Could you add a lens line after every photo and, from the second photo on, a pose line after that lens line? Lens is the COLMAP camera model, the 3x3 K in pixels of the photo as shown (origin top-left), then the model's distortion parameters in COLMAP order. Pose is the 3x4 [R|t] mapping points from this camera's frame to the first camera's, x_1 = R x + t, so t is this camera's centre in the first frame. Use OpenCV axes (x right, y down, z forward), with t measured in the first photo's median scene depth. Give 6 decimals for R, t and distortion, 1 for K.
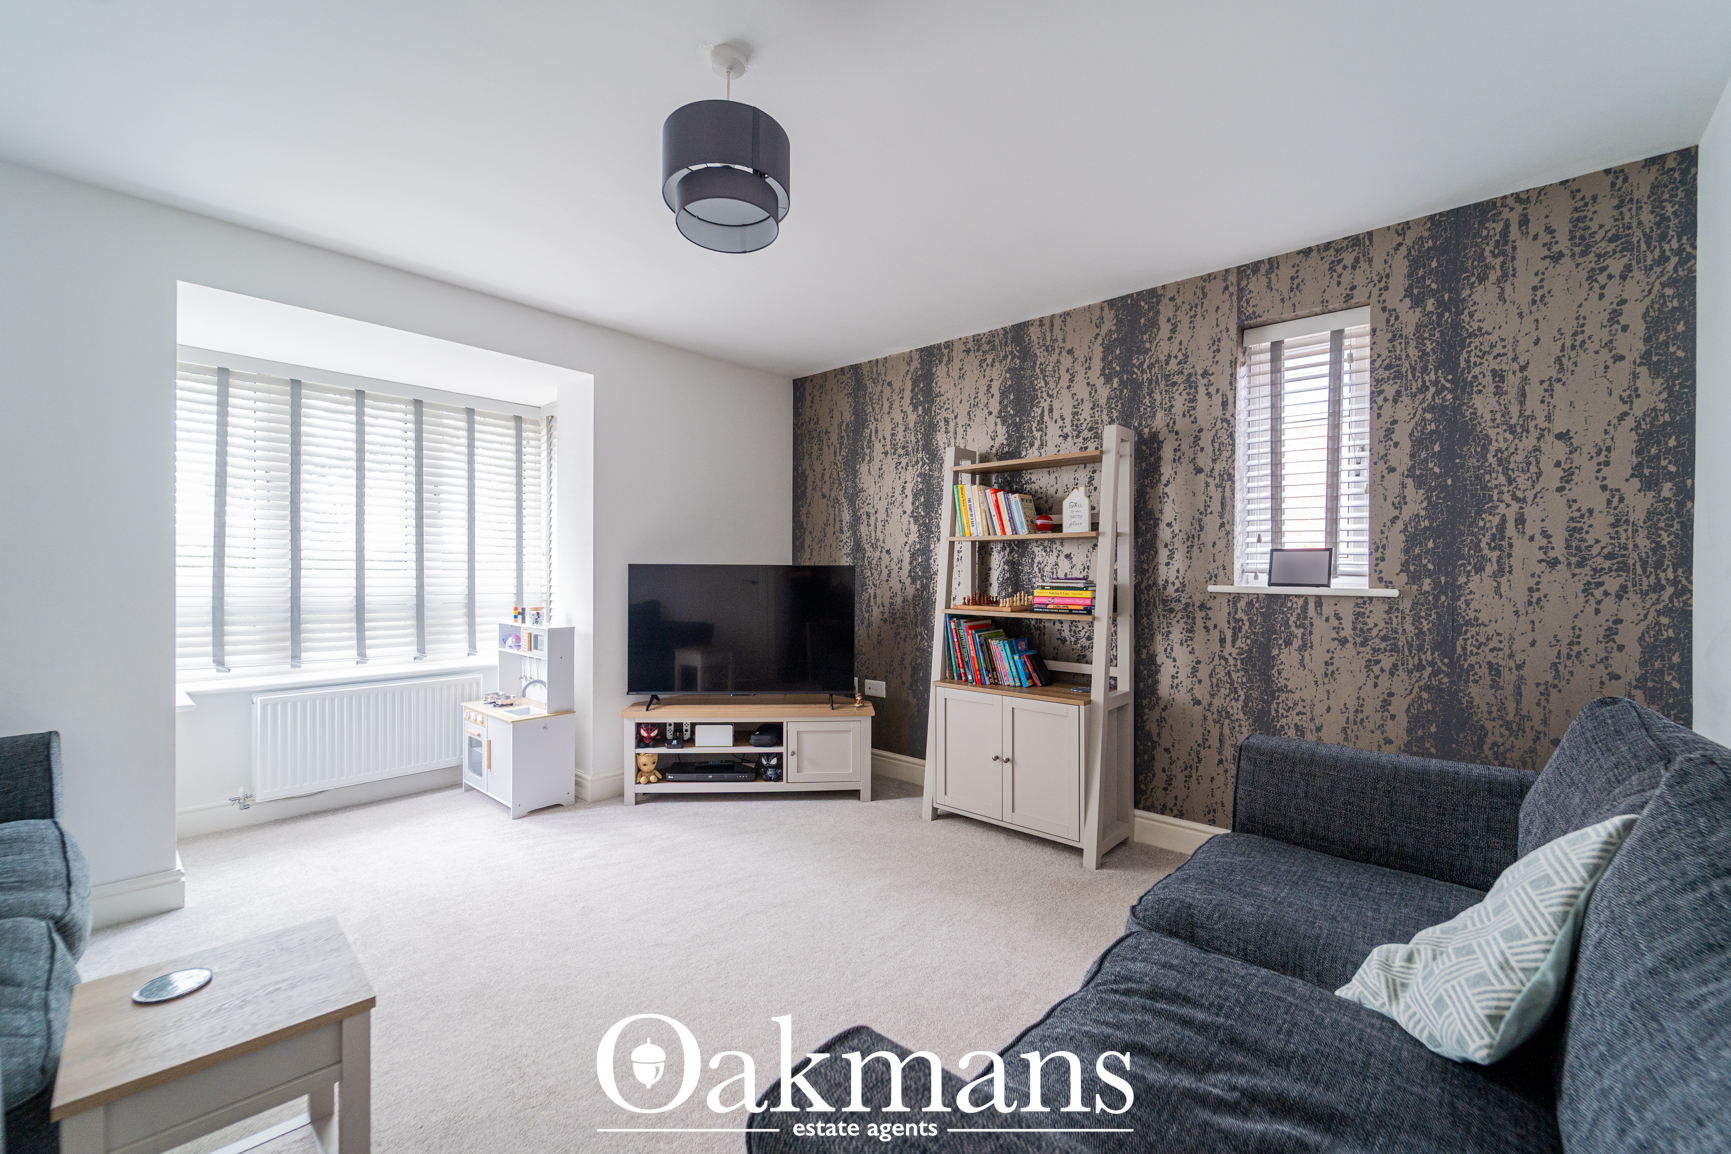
lens RADIAL K [[713.8, 0, 868.1], [0, 713.8, 576.4], [0, 0, 1]] dist [-0.002250, -0.001105]
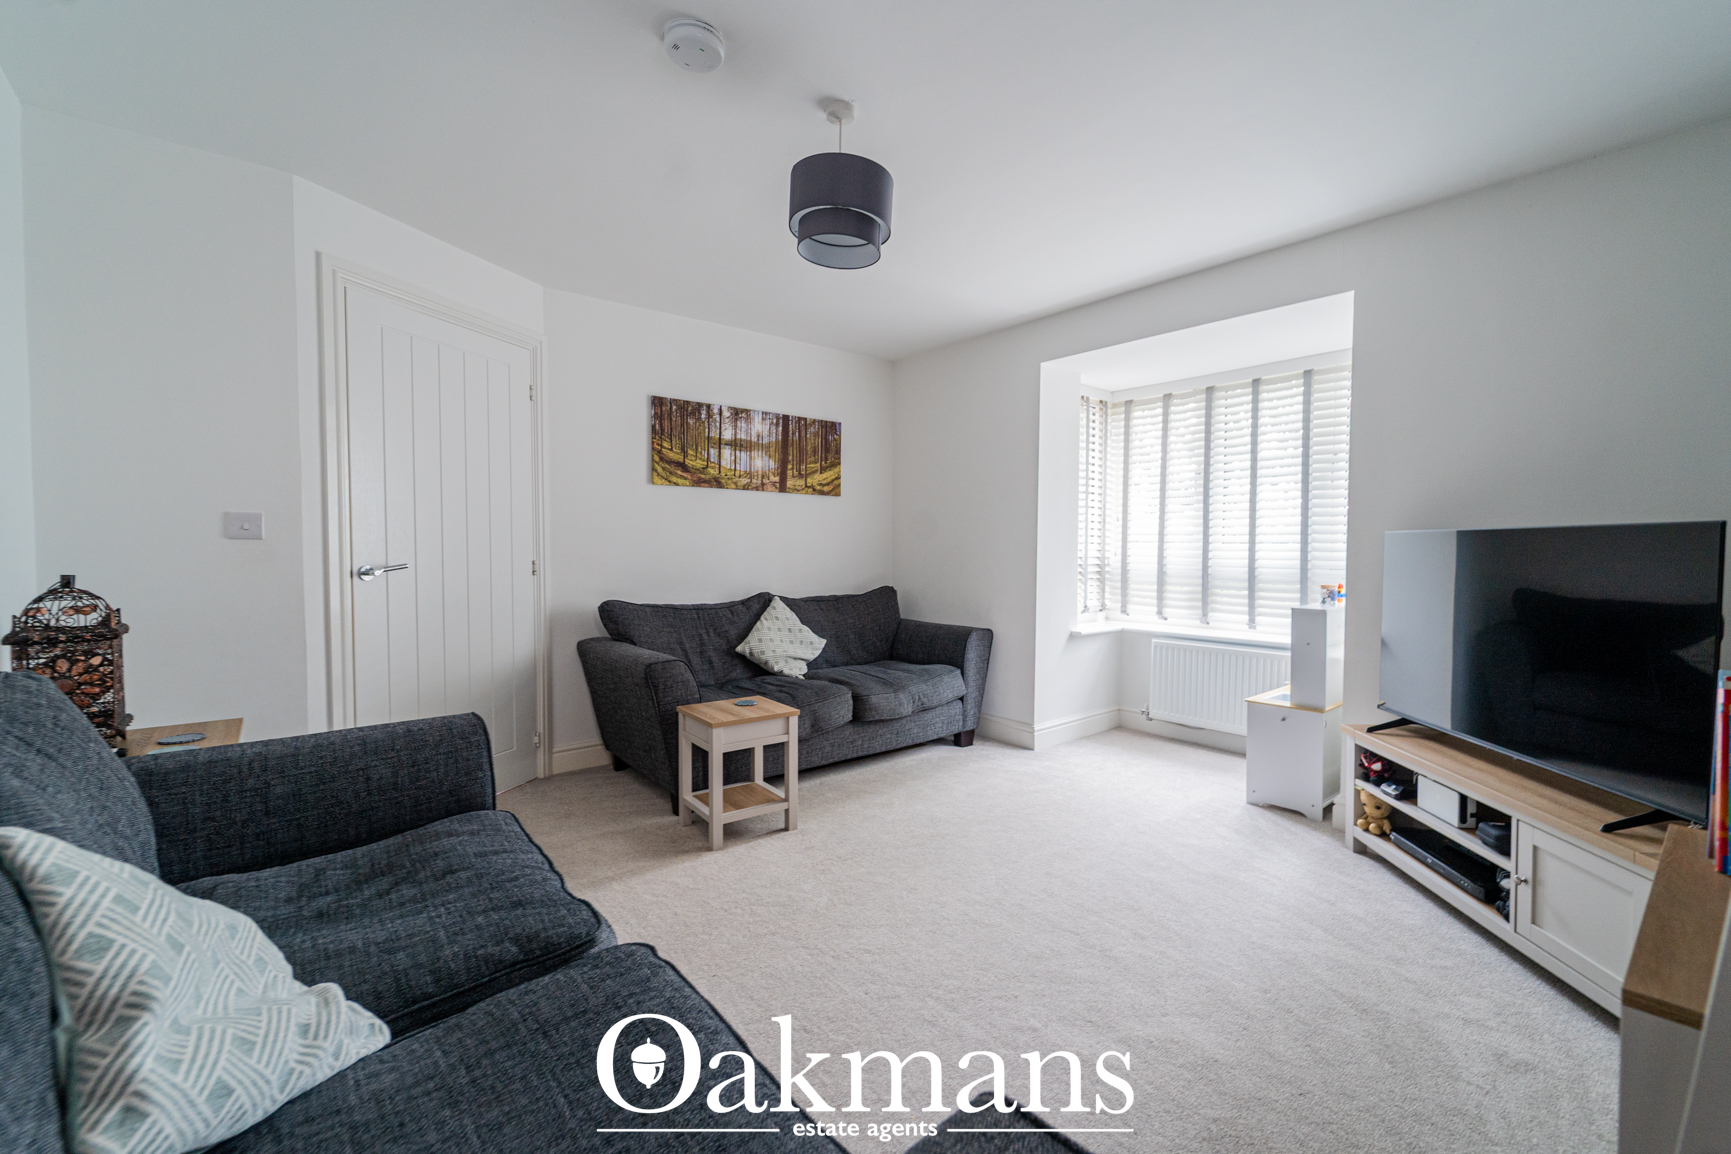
lens RADIAL K [[713.8, 0, 868.1], [0, 713.8, 576.4], [0, 0, 1]] dist [-0.002250, -0.001105]
pose [[-0.147126, 0.036736, -0.988435, 0.481451], [-0.008917, 0.999220, 0.038464, 0.004384], [0.989078, 0.014473, -0.146683, 0.594450]]
